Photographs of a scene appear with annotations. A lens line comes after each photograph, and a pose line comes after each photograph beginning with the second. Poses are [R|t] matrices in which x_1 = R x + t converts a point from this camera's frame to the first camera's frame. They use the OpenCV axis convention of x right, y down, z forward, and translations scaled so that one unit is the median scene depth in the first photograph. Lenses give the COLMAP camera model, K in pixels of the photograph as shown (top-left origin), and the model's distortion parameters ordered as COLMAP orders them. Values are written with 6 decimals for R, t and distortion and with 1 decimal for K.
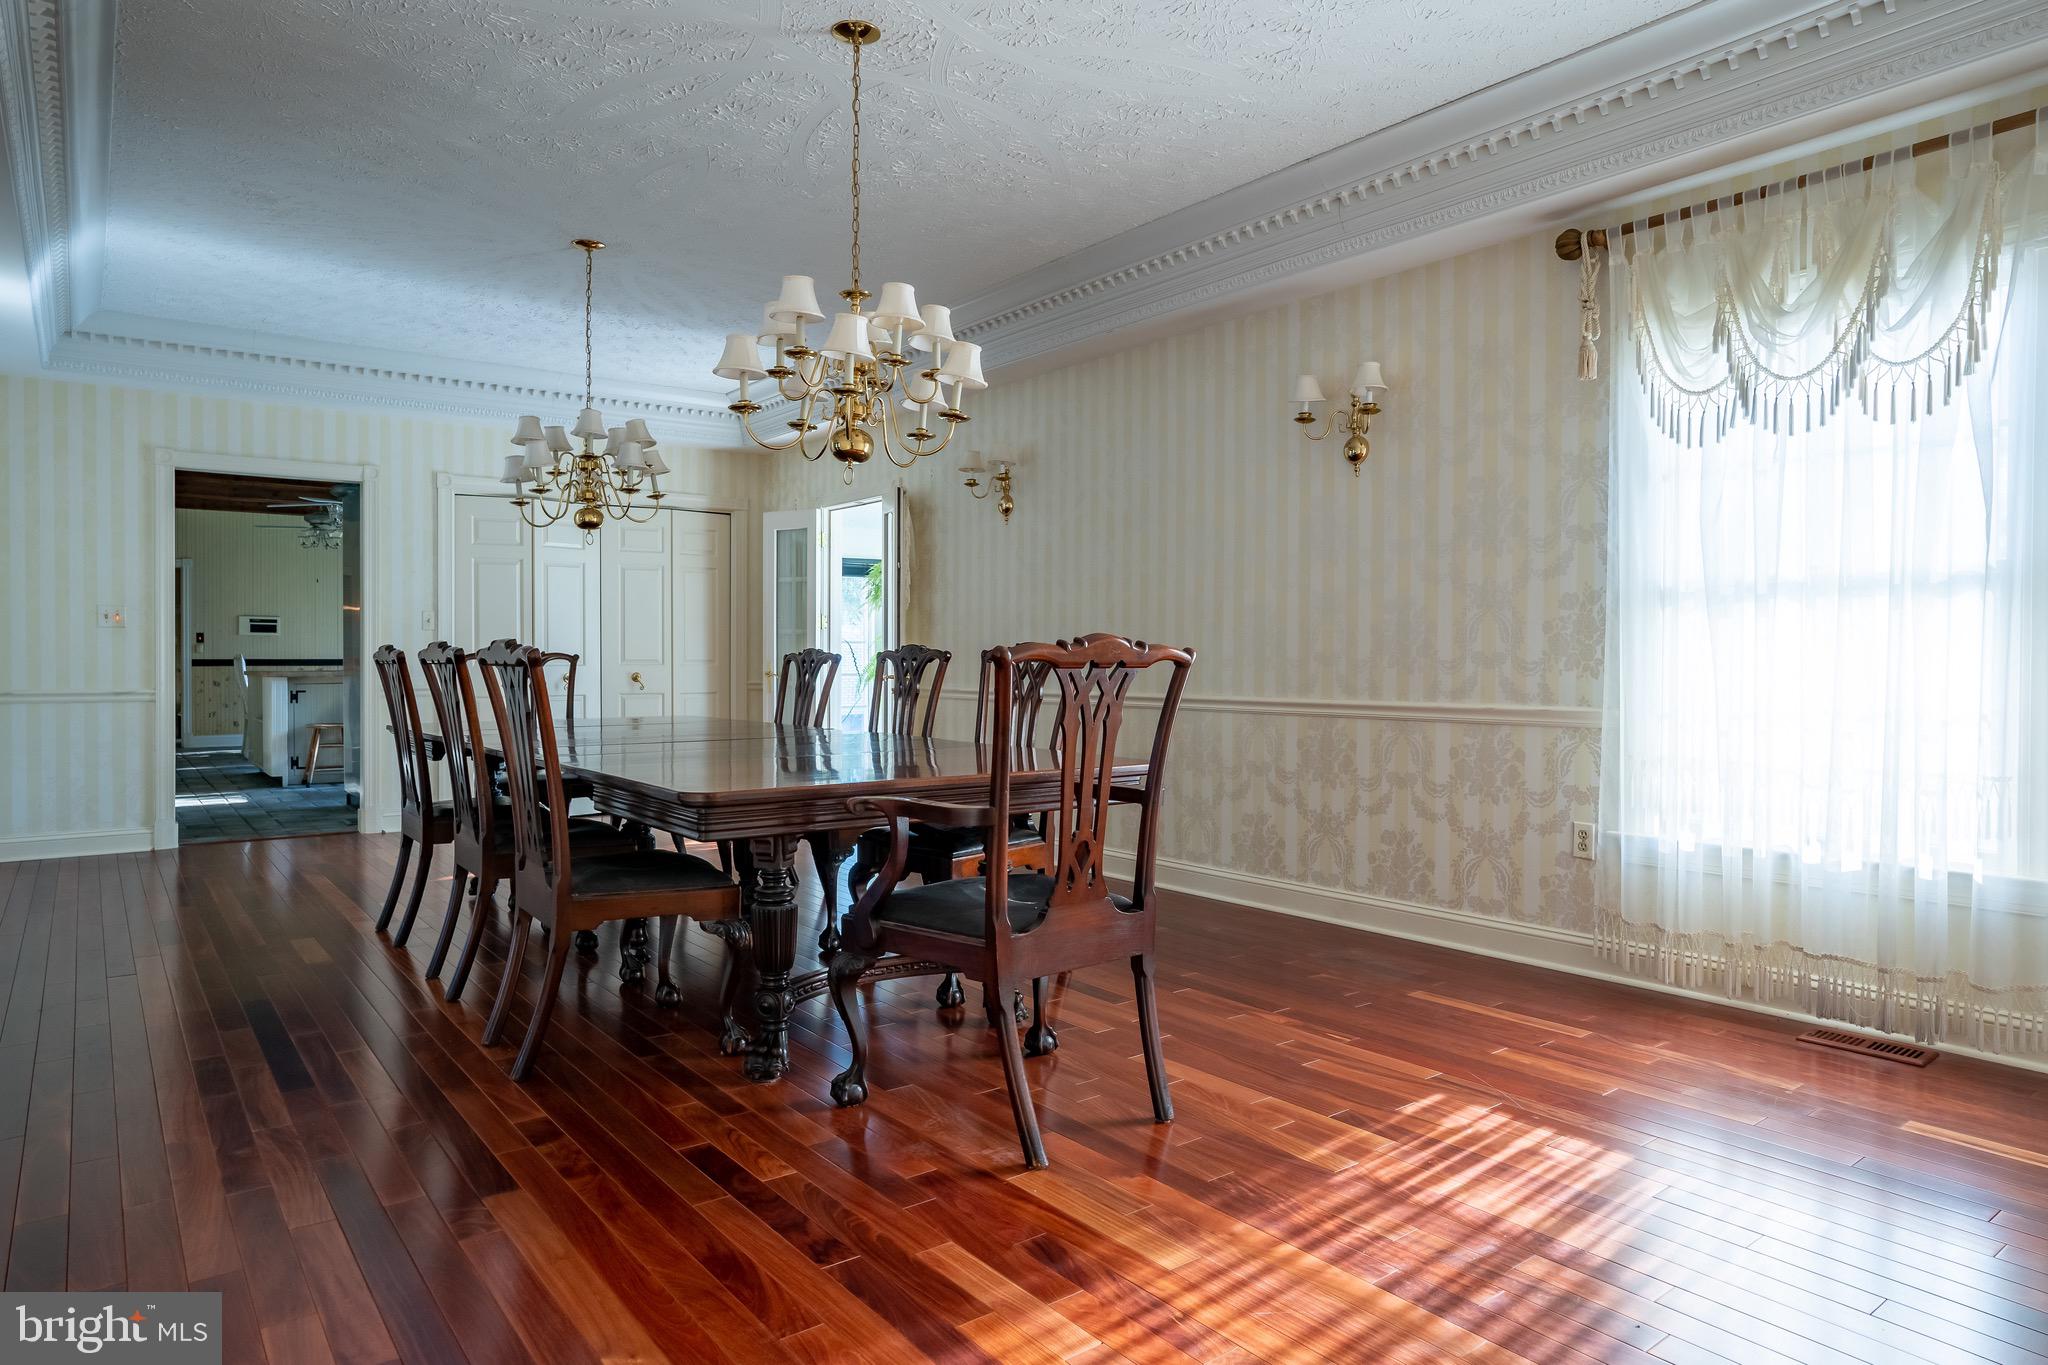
lens RADIAL K [[1162.7, 0, 1025.9], [0, 1162.7, 673.4], [0, 0, 1]] dist [-0.021945, 0.004162]
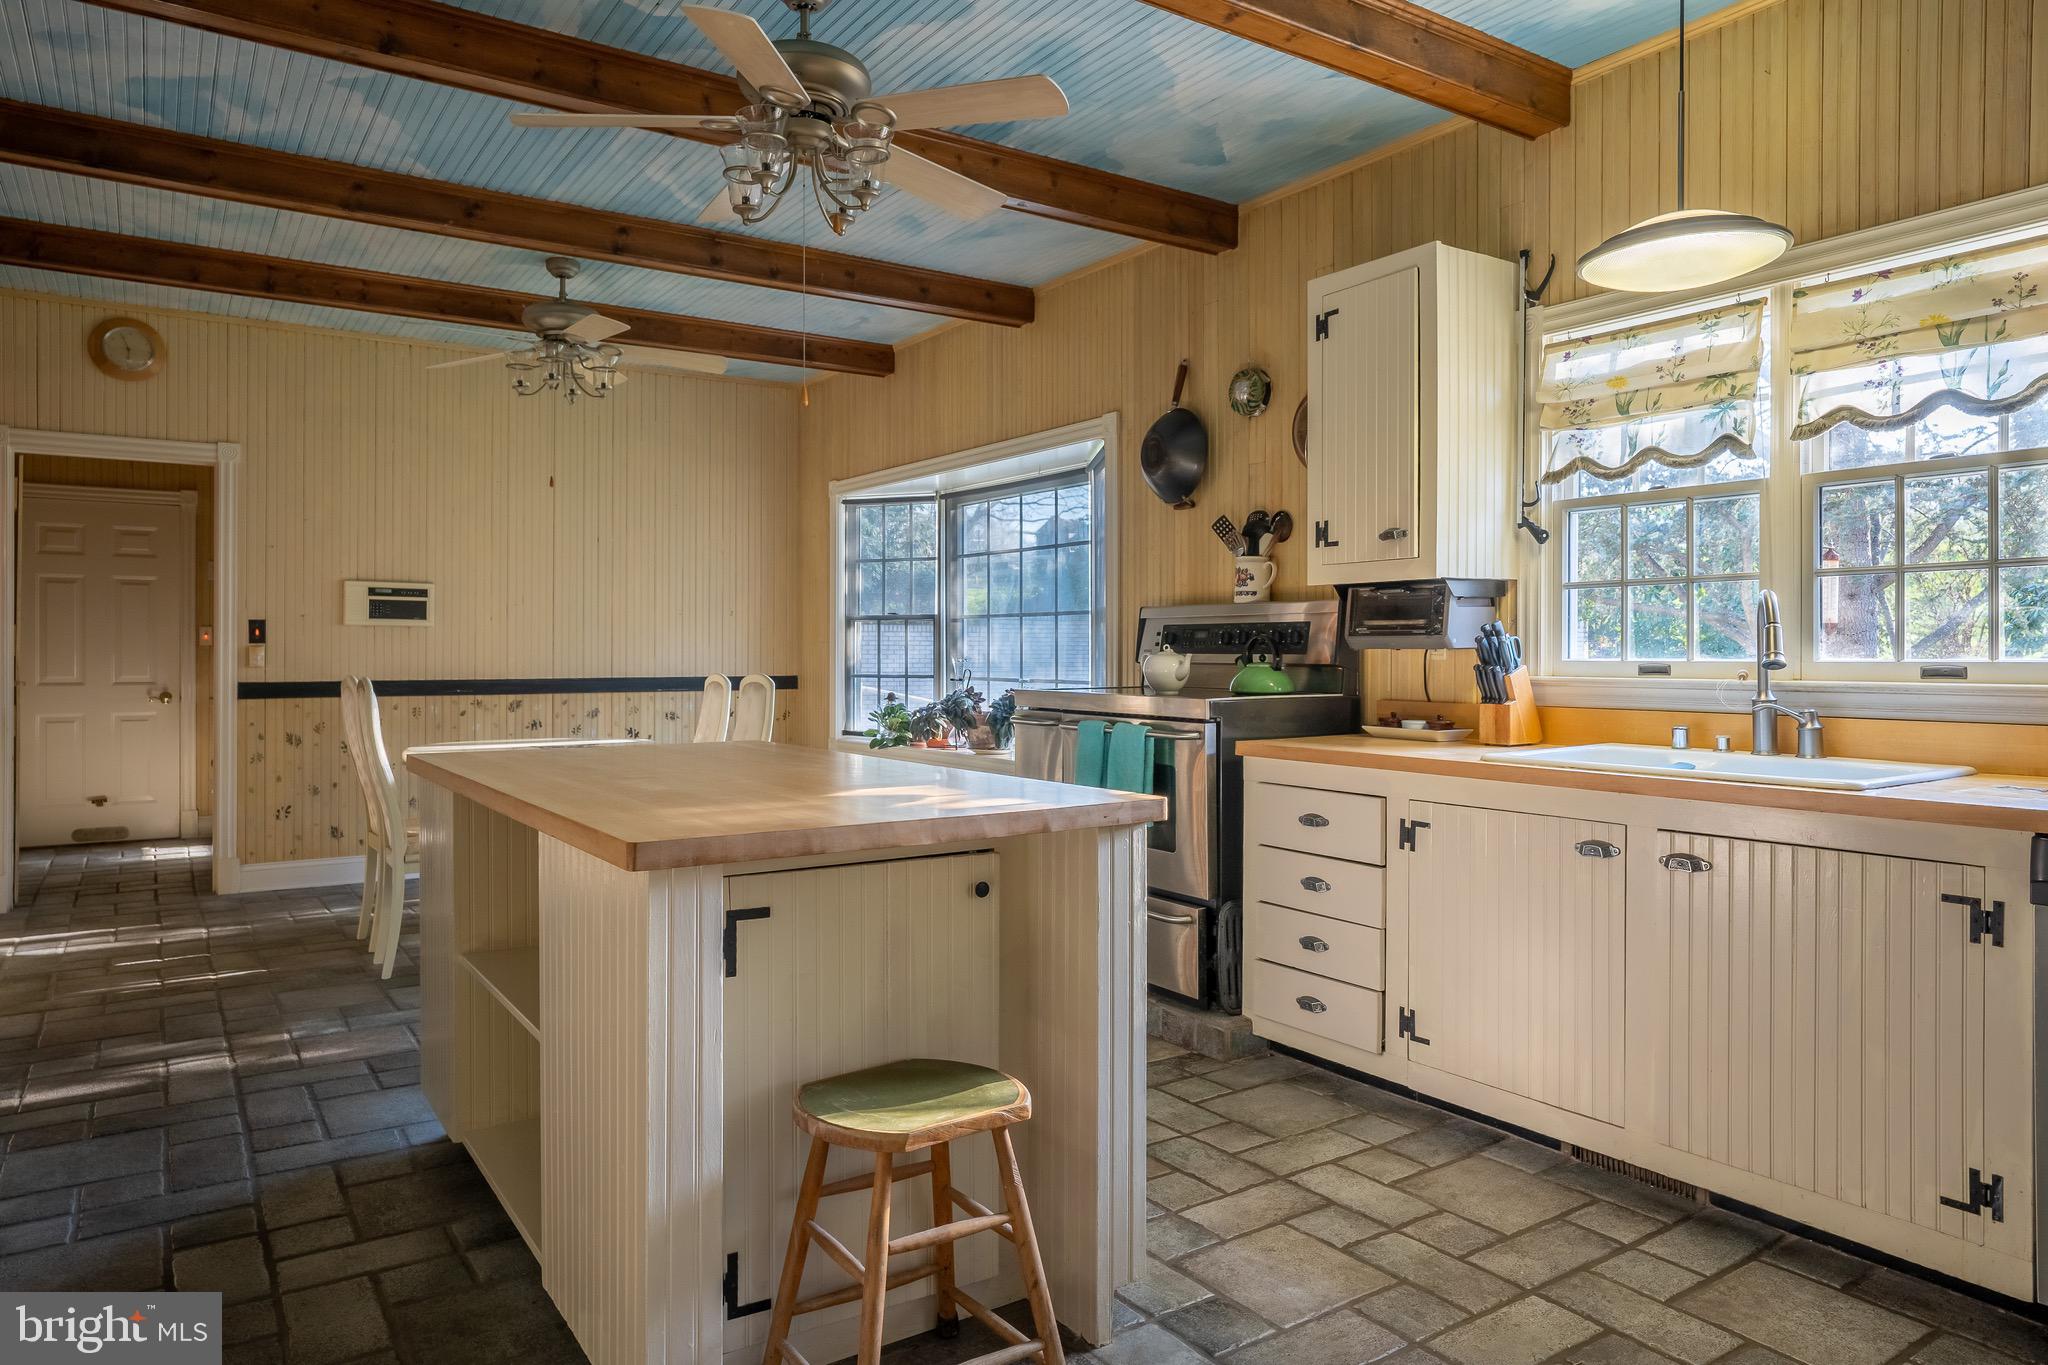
lens RADIAL K [[1270.9, 0, 1011.6], [0, 1270.9, 663.5], [0, 0, 1]] dist [-0.019752, 0.018186]
pose [[0.996210, -0.000521, -0.086978, -0.399418], [-0.000318, 0.999954, -0.009630, -0.014664], [0.086979, 0.009621, 0.996164, 0.558995]]
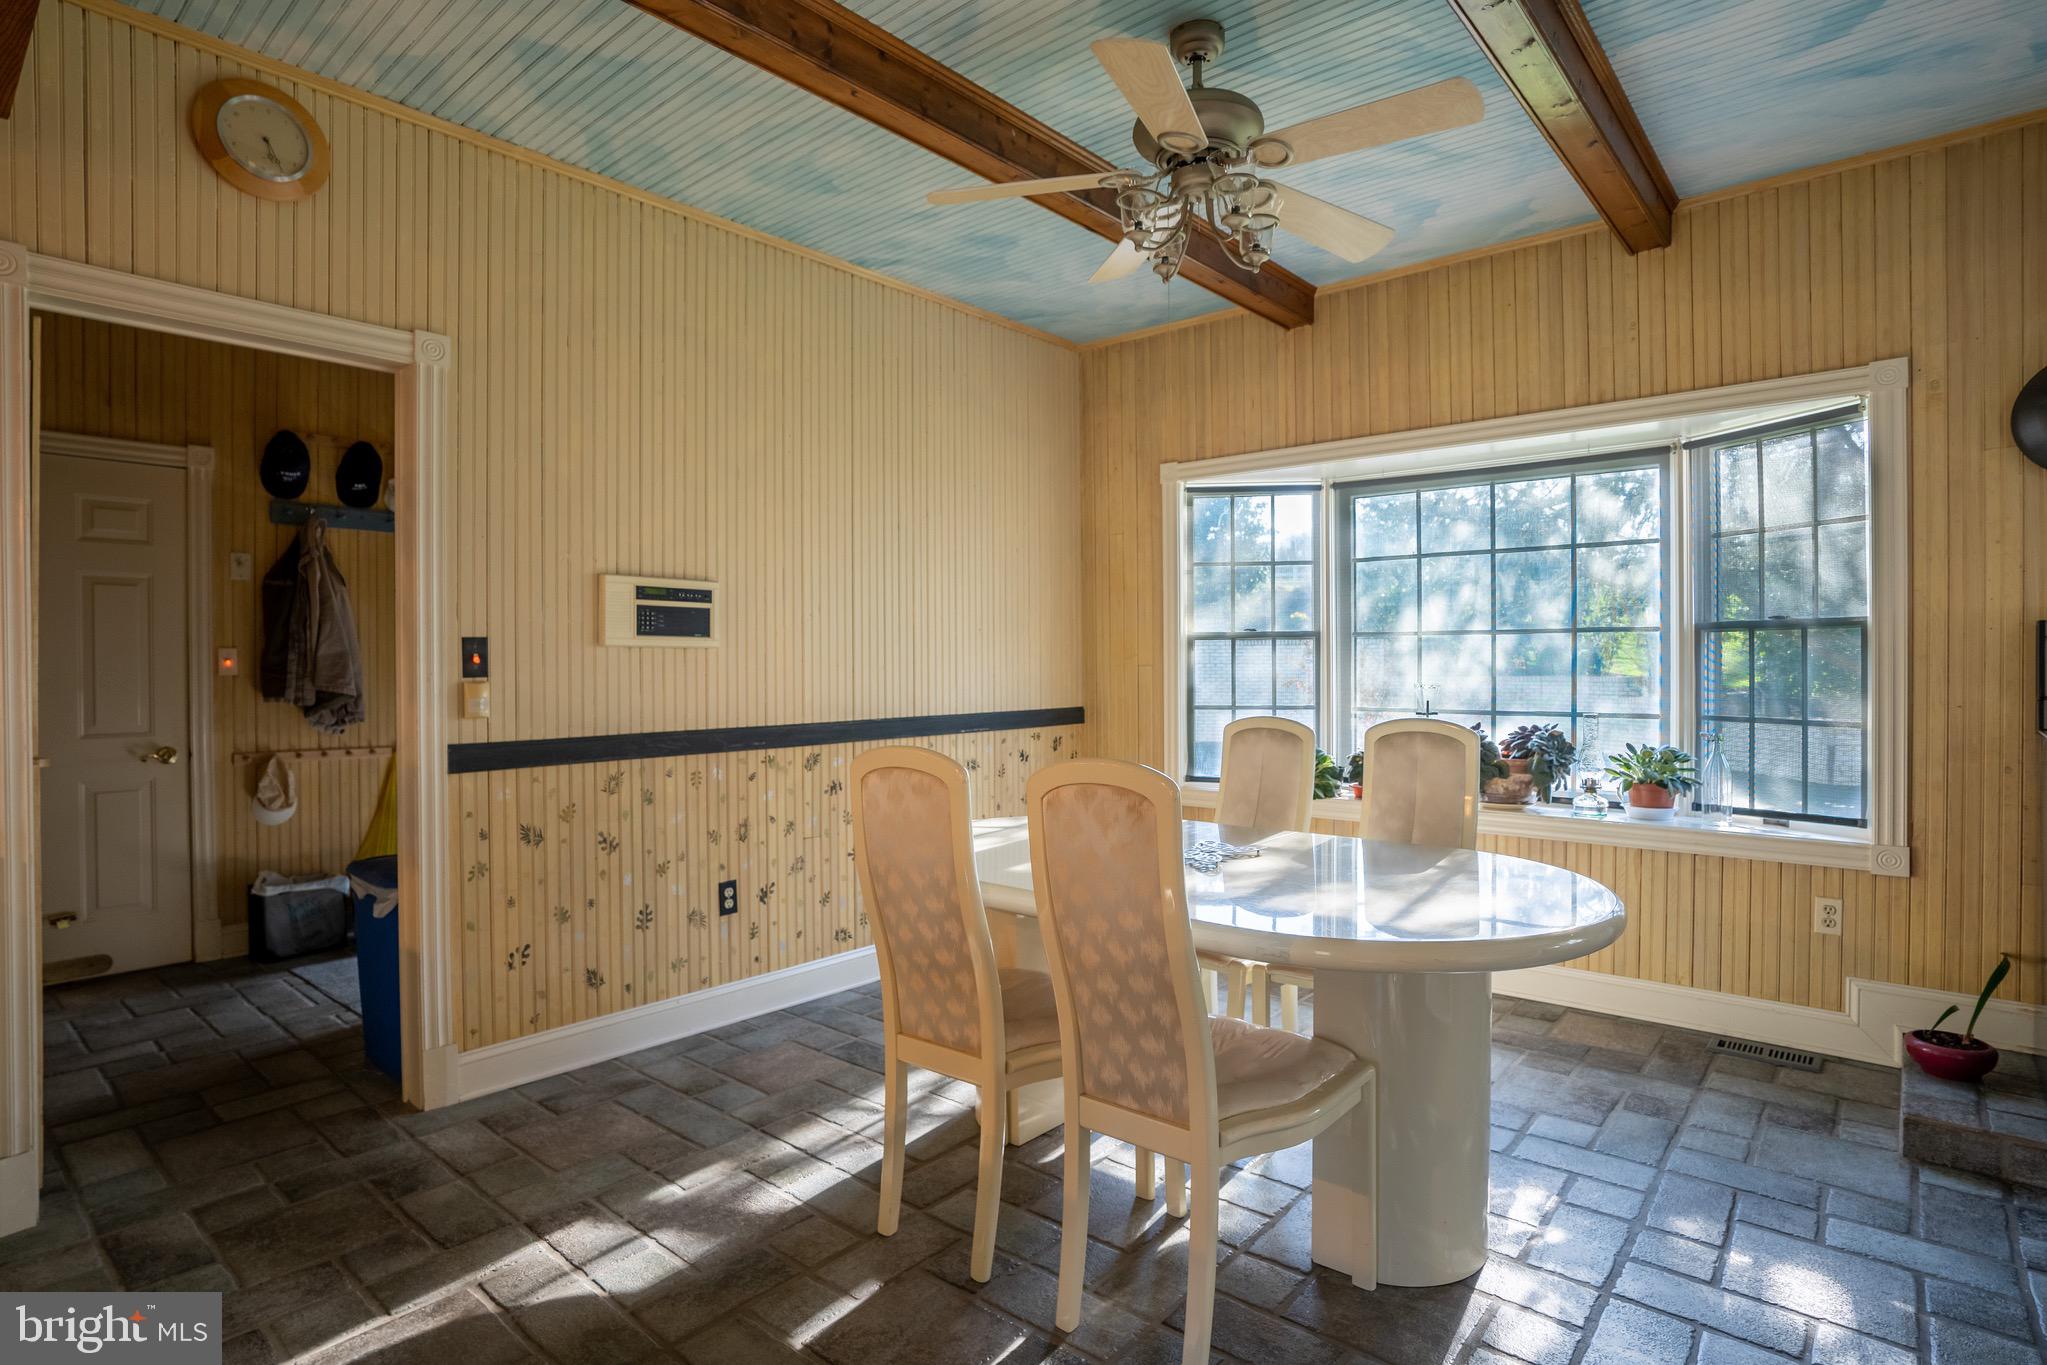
lens RADIAL K [[1027.0, 0, 1011.8], [0, 1027.0, 679.6], [0, 0, 1]] dist [-0.045945, 0.015570]
pose [[0.984790, -0.010381, 0.173436, -0.636836], [0.010888, 0.999939, -0.001973, -0.024137], [-0.173405, 0.003831, 0.984843, 0.758255]]
